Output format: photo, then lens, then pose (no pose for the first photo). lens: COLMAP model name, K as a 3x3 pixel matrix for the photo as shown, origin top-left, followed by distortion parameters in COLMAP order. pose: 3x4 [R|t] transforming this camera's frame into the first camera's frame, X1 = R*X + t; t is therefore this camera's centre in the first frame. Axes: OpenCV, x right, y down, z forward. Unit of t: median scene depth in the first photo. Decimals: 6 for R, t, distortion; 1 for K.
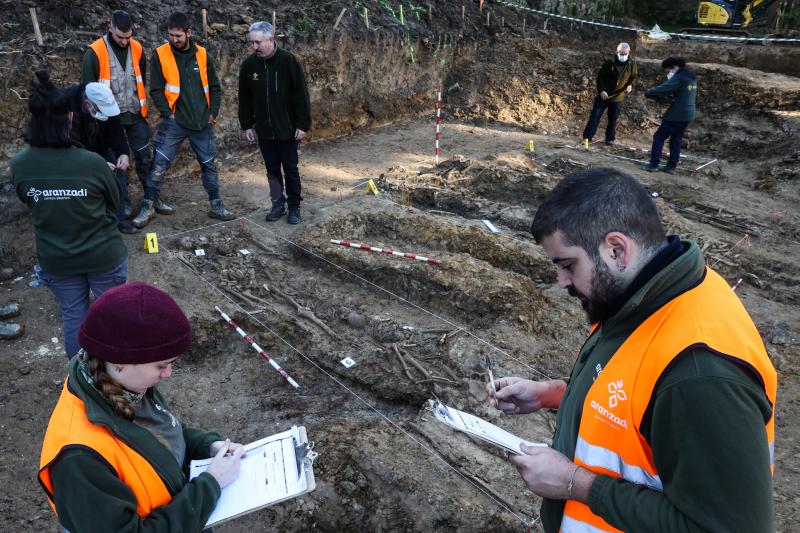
lens RADIAL K [[543.2, 0, 404.8], [0, 543.2, 274.0], [0, 0, 1]] dist [-0.007076, 0.006449]
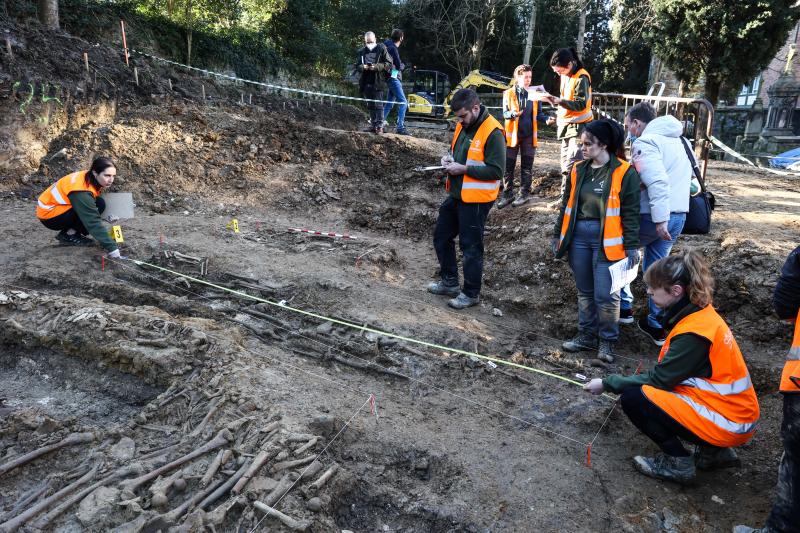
lens RADIAL K [[543.2, 0, 396.8], [0, 543.2, 264.0], [0, 0, 1]] dist [-0.007076, 0.006449]
pose [[0.914039, -0.067206, 0.400019, 0.214648], [0.130475, 0.982481, -0.133071, -0.057764], [-0.384068, 0.173825, 0.906795, 0.236936]]
